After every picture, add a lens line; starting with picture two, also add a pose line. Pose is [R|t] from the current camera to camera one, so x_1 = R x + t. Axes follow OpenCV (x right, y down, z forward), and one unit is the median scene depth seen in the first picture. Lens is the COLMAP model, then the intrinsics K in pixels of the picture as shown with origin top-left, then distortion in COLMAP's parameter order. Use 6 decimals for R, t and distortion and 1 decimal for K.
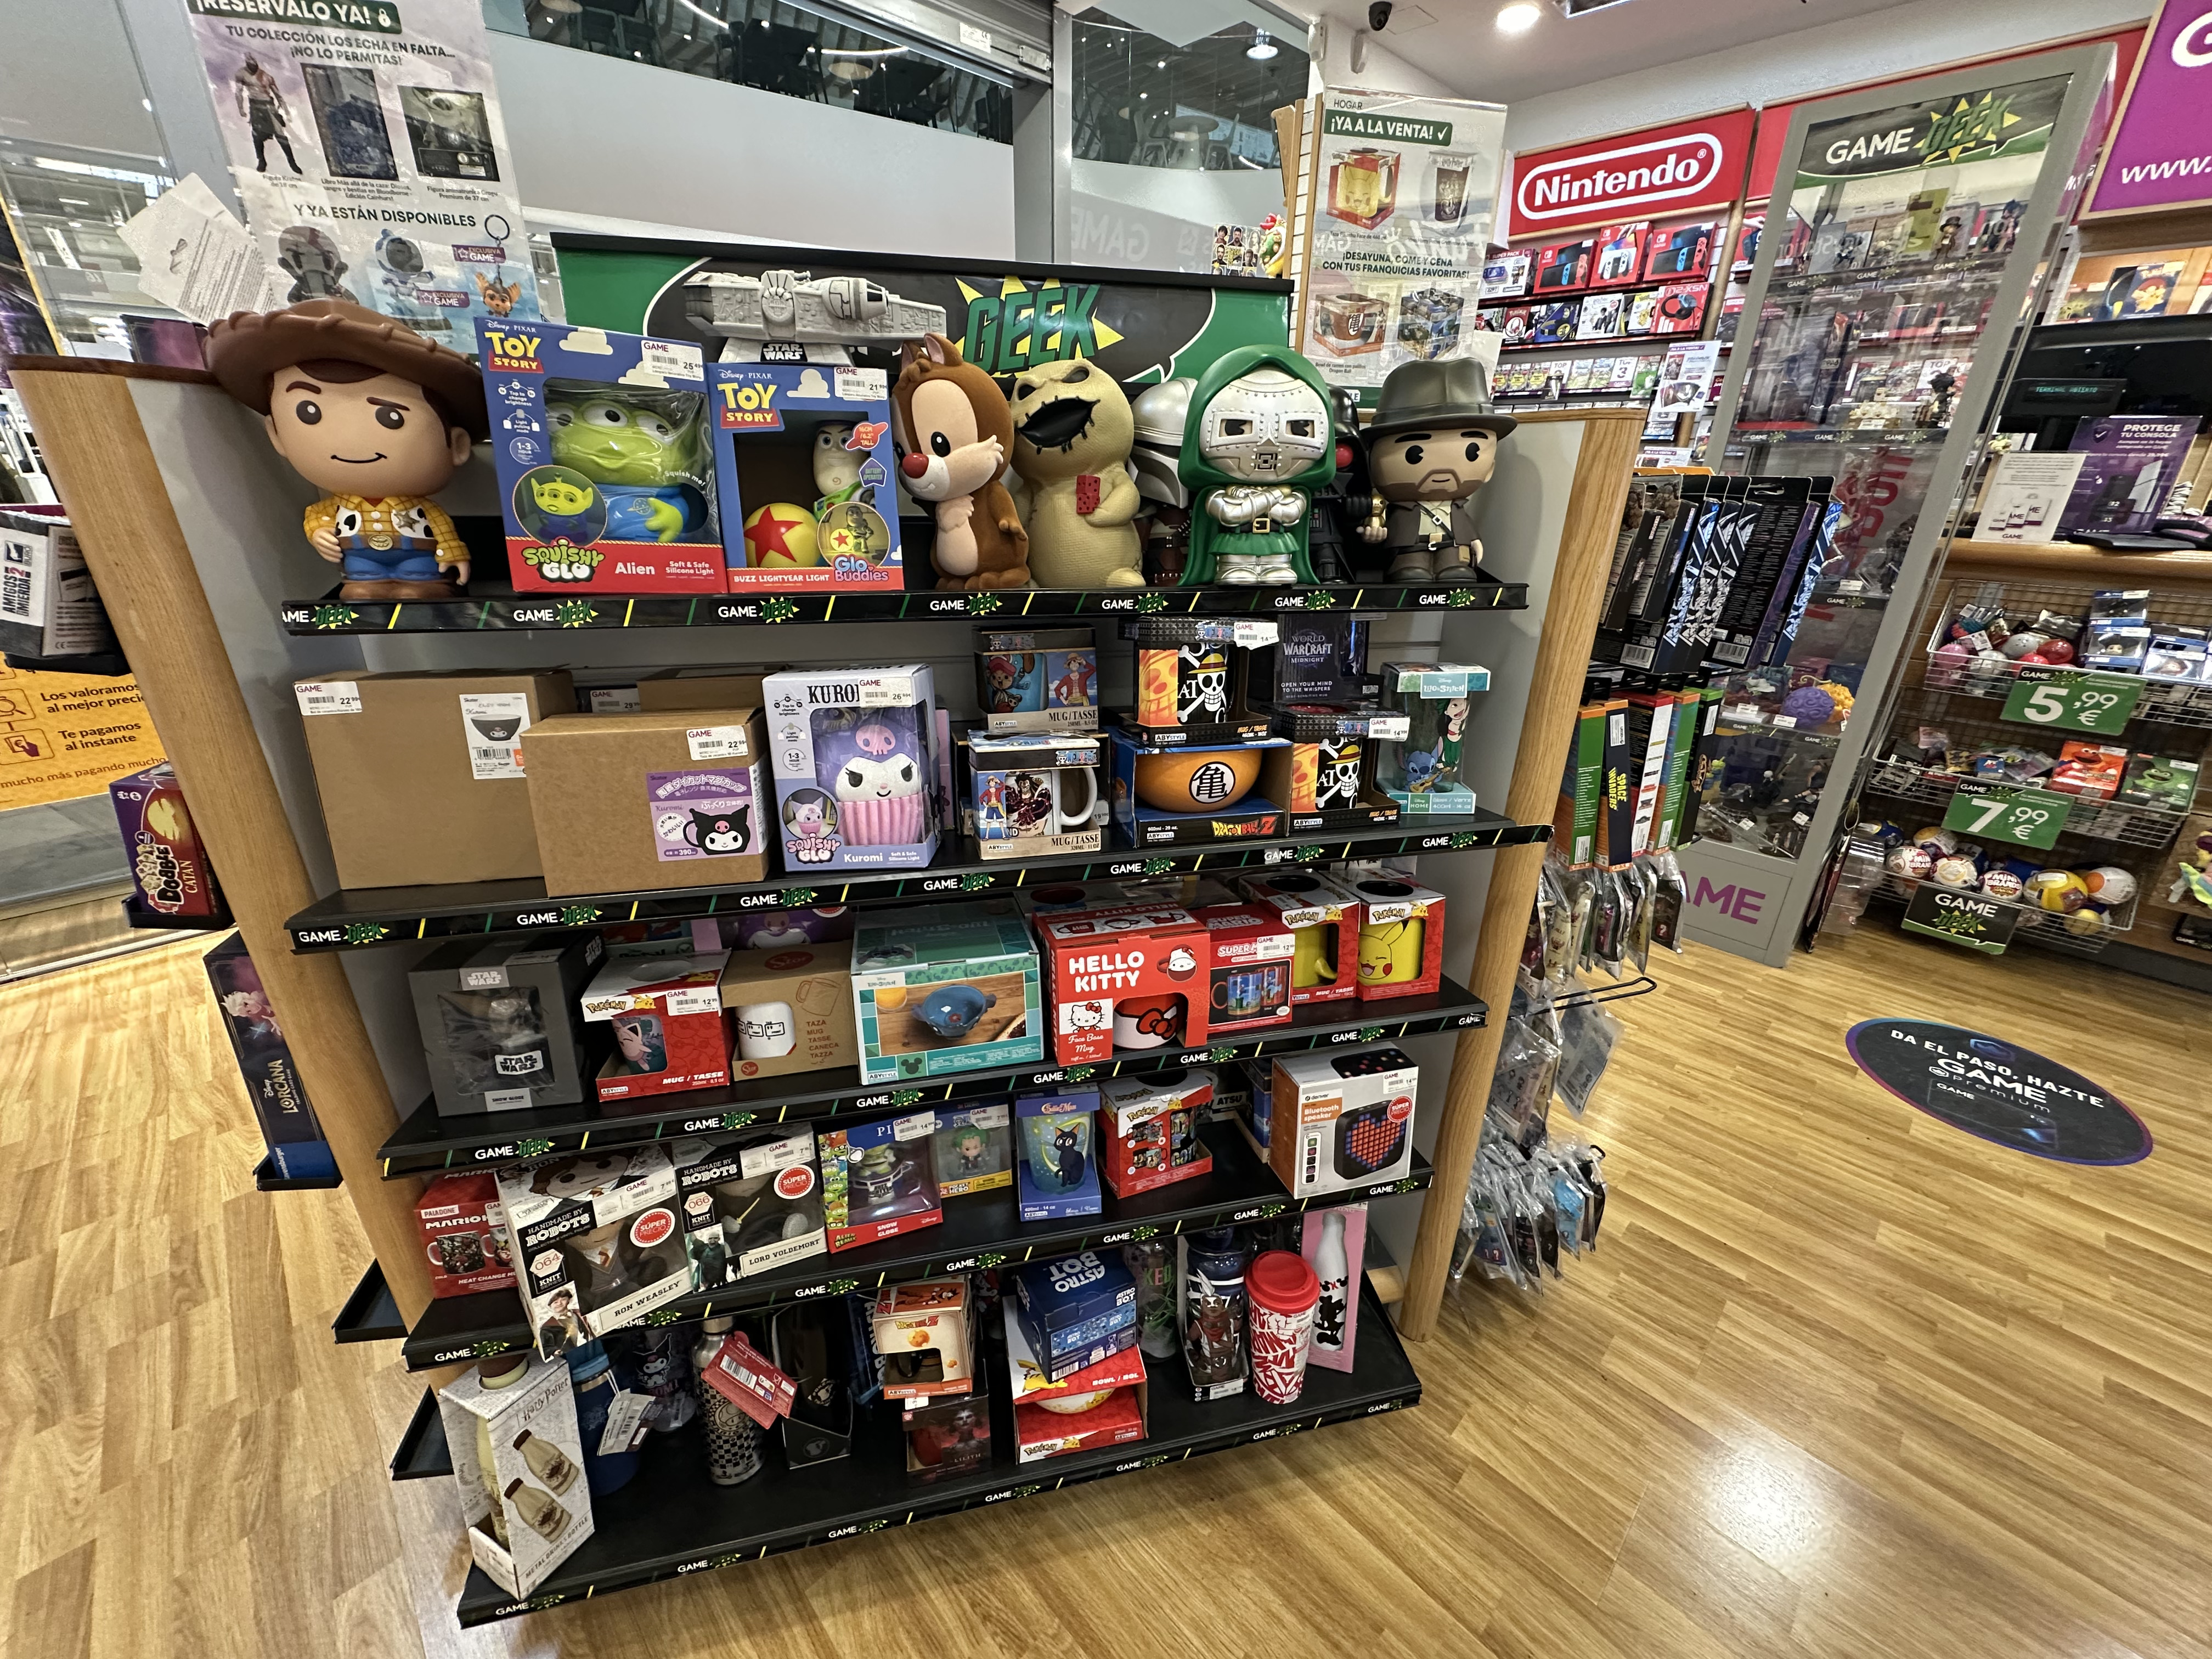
lens RADIAL K [[879.8, 0, 1104.1], [0, 879.8, 826.9], [0, 0, 1]] dist [-0.001776, 0.000295]
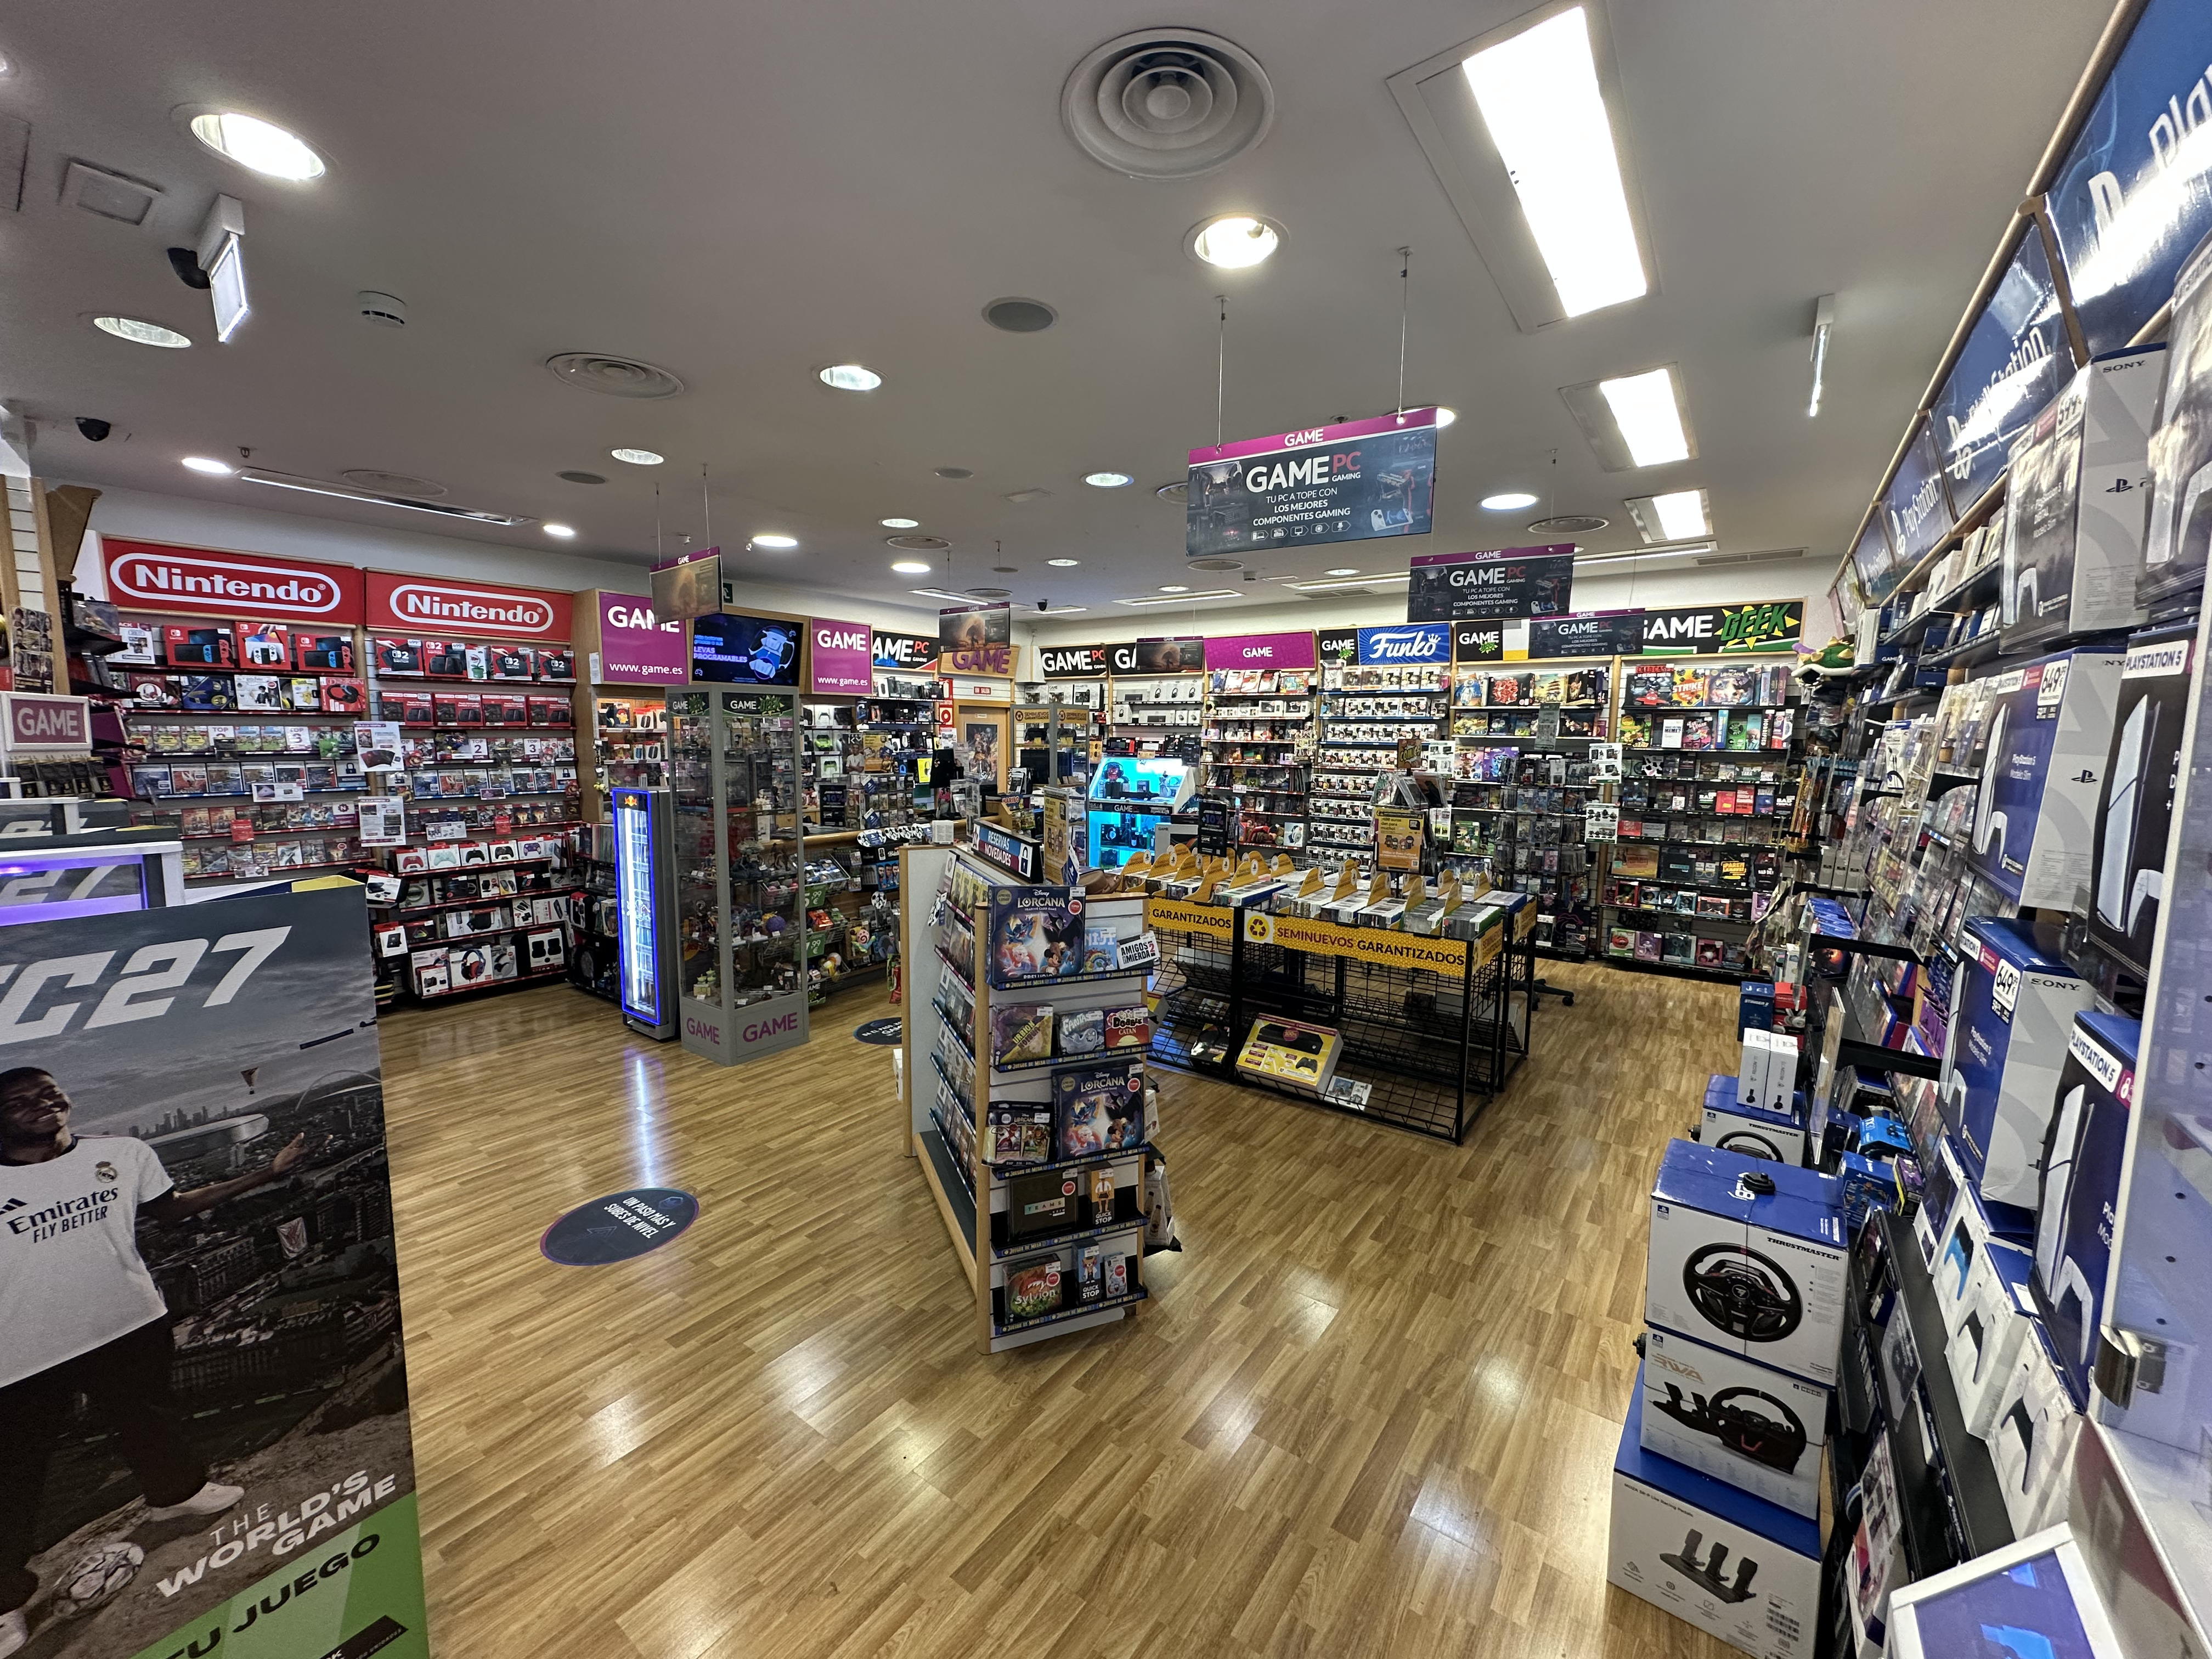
lens RADIAL K [[879.8, 0, 1108.6], [0, 879.8, 825.1], [0, 0, 1]] dist [-0.001776, 0.000295]
pose [[-0.163954, -0.122044, 0.978889, -0.758147], [0.370953, 0.911856, 0.175817, -0.235062], [-0.914064, 0.391948, -0.104230, 0.207840]]
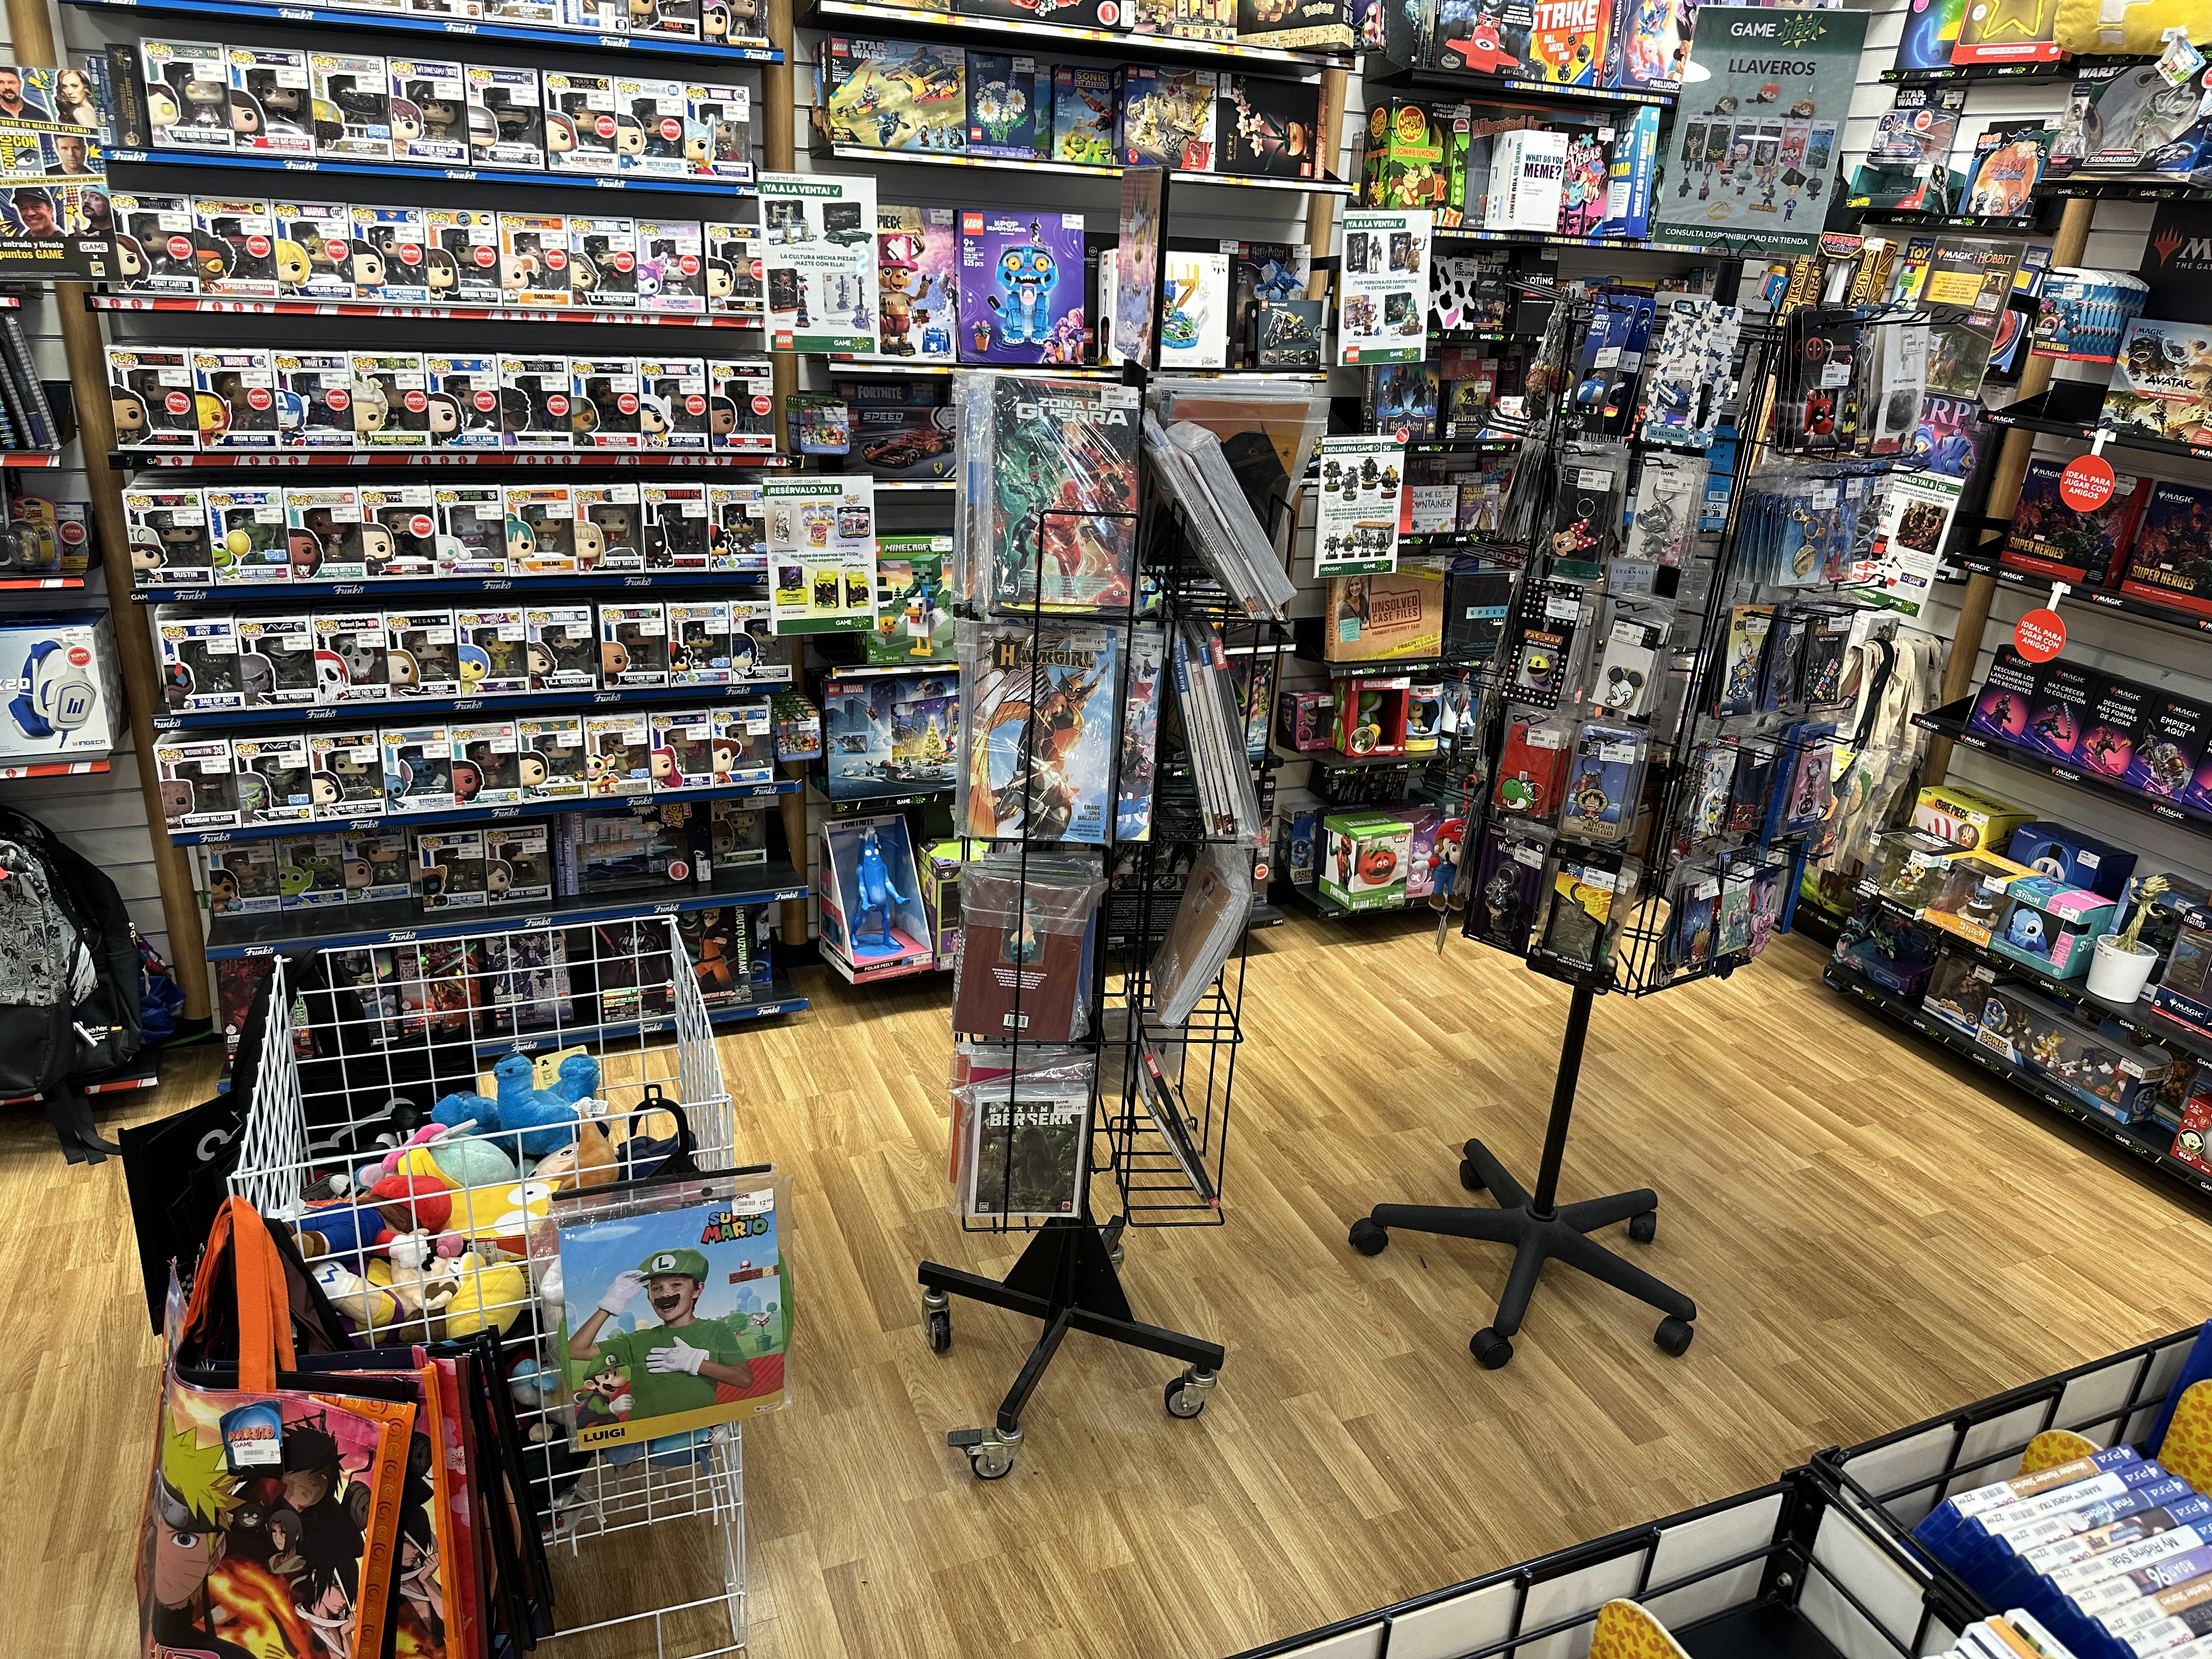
lens RADIAL K [[1571.8, 0, 1098.5], [0, 1571.8, 820.3], [0, 0, 1]] dist [0.023270, -0.030782]
pose [[-0.926610, -0.196001, 0.320902, 0.475164], [0.079791, 0.731483, 0.677175, -0.079157], [-0.367461, 0.653082, -0.662160, -0.064872]]
